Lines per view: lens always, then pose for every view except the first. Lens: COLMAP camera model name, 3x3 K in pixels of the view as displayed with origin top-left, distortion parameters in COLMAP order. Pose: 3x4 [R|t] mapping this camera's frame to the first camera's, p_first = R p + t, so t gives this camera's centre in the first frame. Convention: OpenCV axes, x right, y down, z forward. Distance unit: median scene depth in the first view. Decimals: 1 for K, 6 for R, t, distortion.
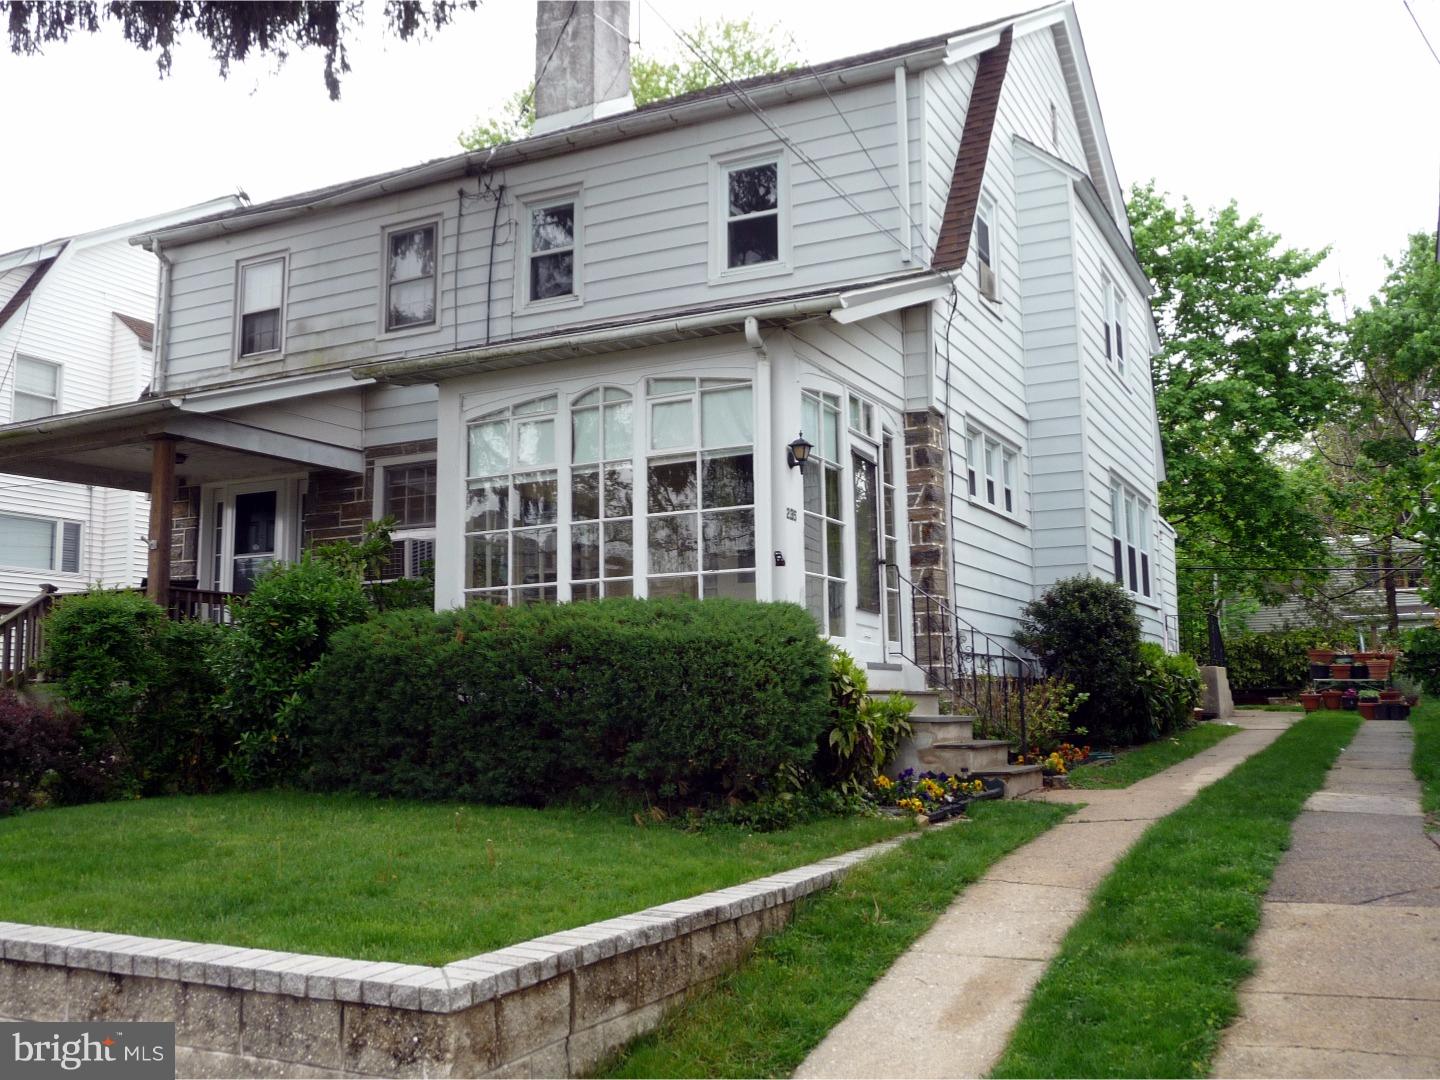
lens RADIAL K [[1322.2, 0, 717.9], [0, 1322.2, 536.9], [0, 0, 1]] dist [-0.050148, 0.000000]
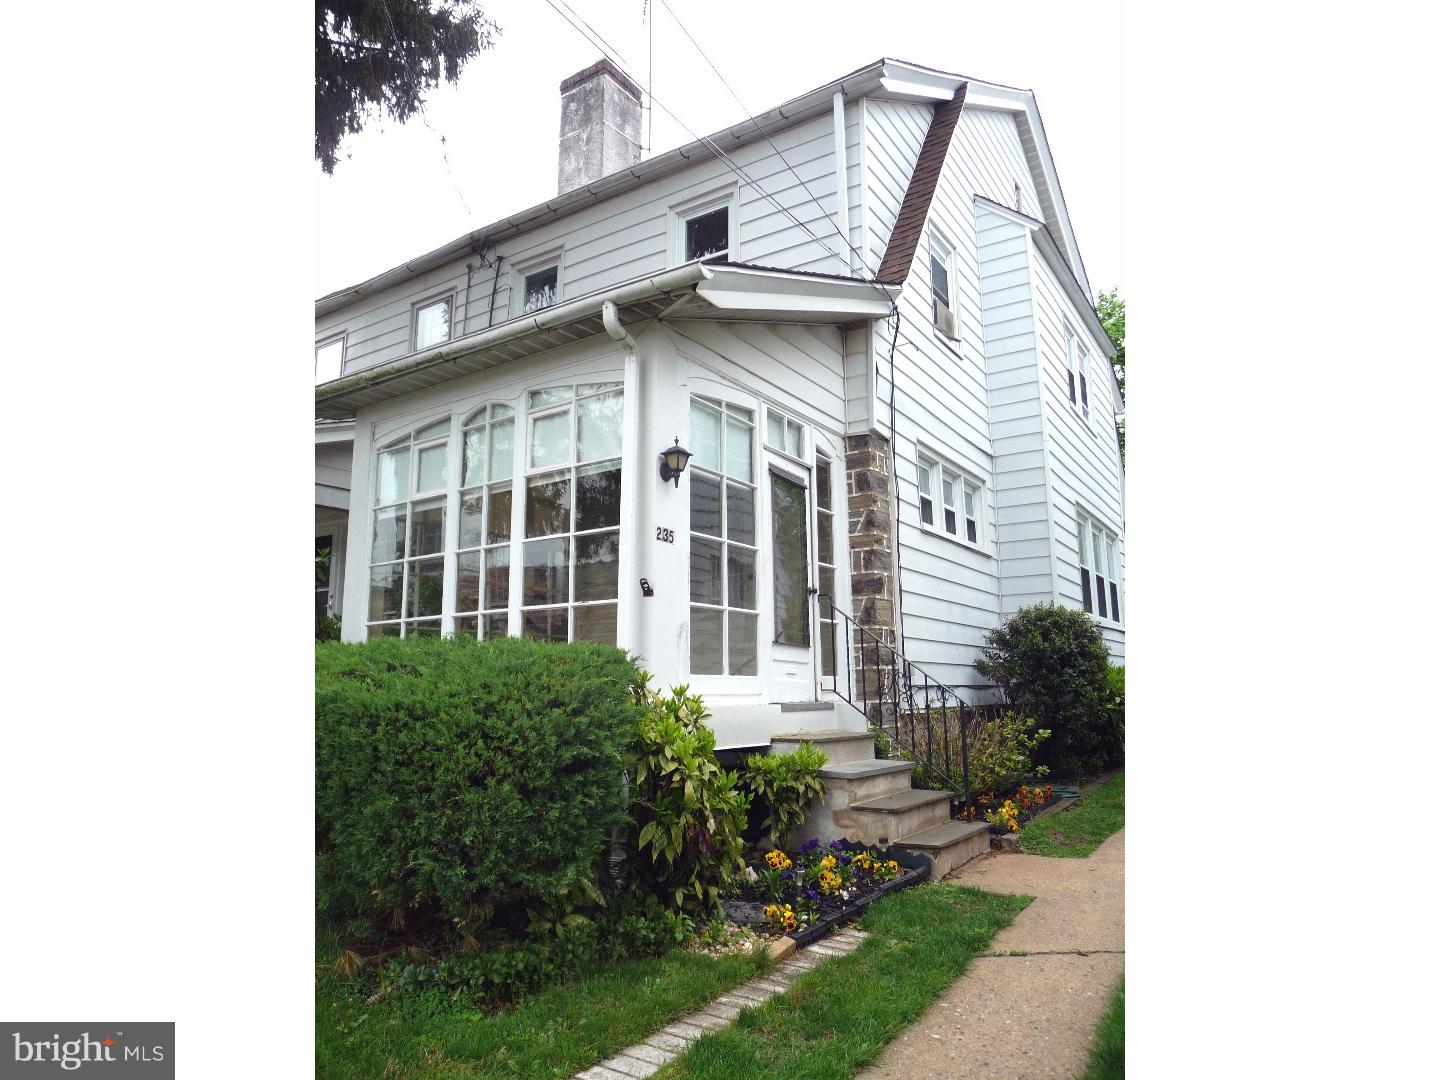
lens RADIAL K [[889.2, 0, 715.0], [0, 889.2, 539.0], [0, 0, 1]] dist [-0.040465, 0.005818]
pose [[0.993182, -0.014316, -0.115694, 0.120534], [0.009290, 0.998994, -0.043868, 0.008507], [0.116205, 0.042494, 0.992316, 0.345495]]
